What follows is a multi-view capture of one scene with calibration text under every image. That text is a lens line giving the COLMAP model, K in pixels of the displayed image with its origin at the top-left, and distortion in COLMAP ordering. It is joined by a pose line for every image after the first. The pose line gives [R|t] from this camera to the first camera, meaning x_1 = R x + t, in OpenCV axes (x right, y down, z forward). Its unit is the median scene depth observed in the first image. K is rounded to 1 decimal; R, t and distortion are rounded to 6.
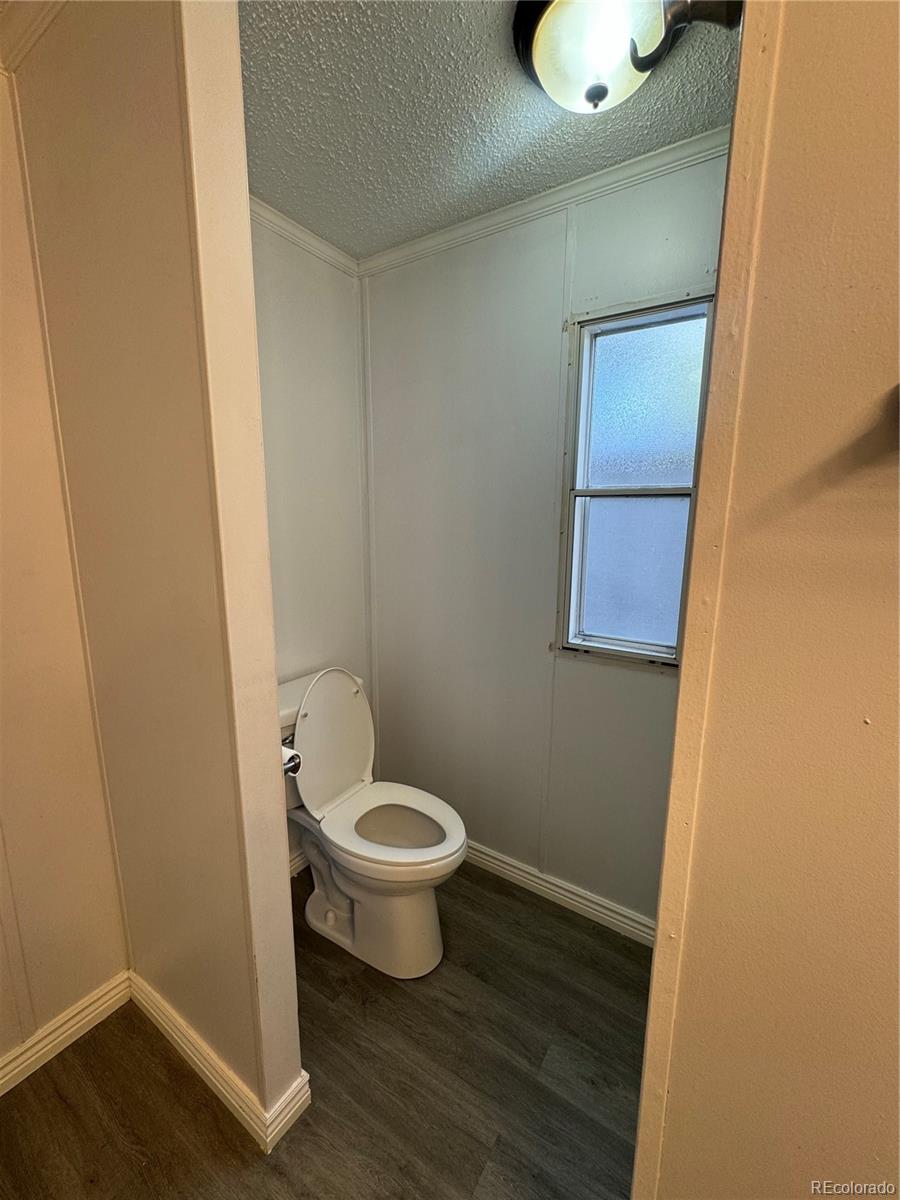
lens RADIAL K [[478.2, 0, 453.7], [0, 478.2, 598.3], [0, 0, 1]] dist [-0.002053, 0.000374]
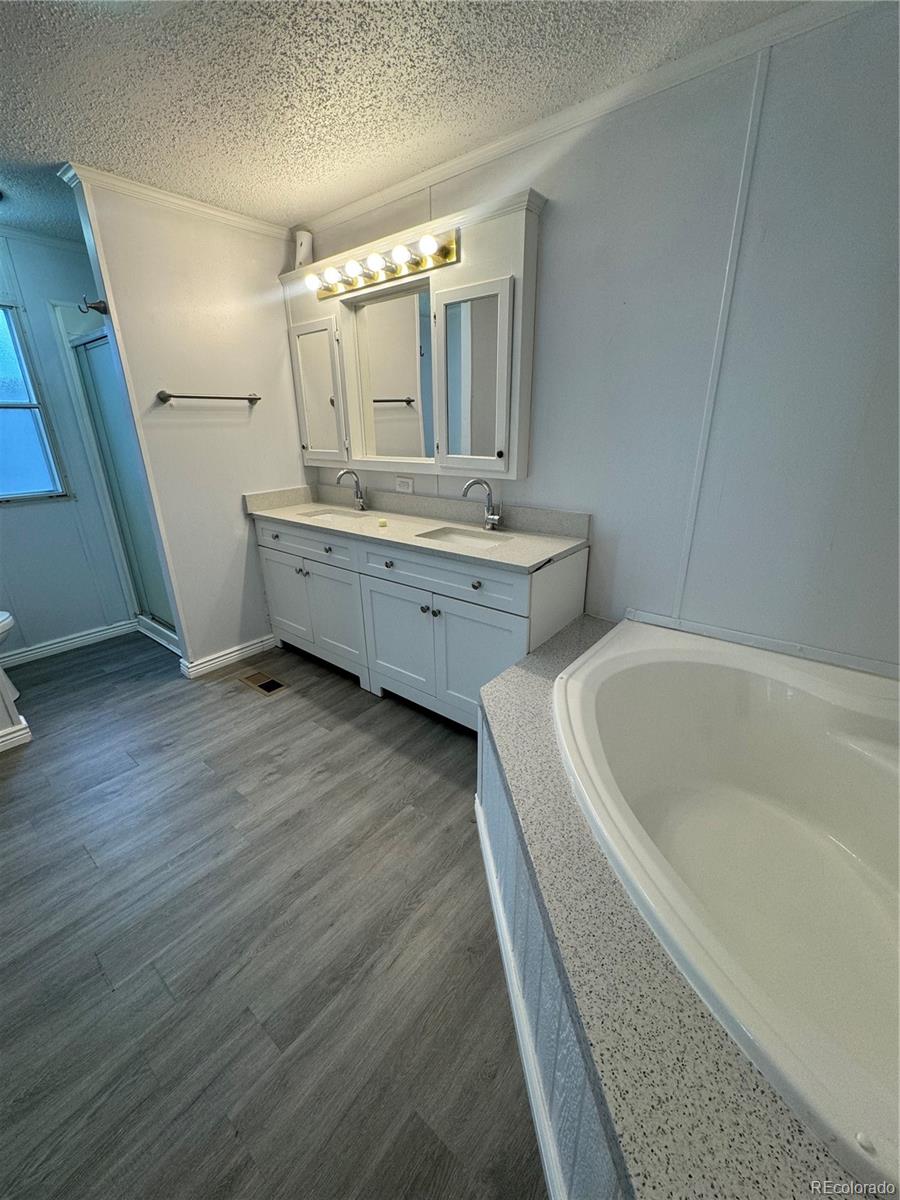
lens RADIAL K [[478.2, 0, 448.8], [0, 478.2, 597.8], [0, 0, 1]] dist [-0.002053, 0.000374]
pose [[0.117314, -0.347664, 0.930251, -1.381898], [0.184038, 0.928105, 0.323653, 0.185738], [-0.975893, 0.133232, 0.172863, -0.893040]]
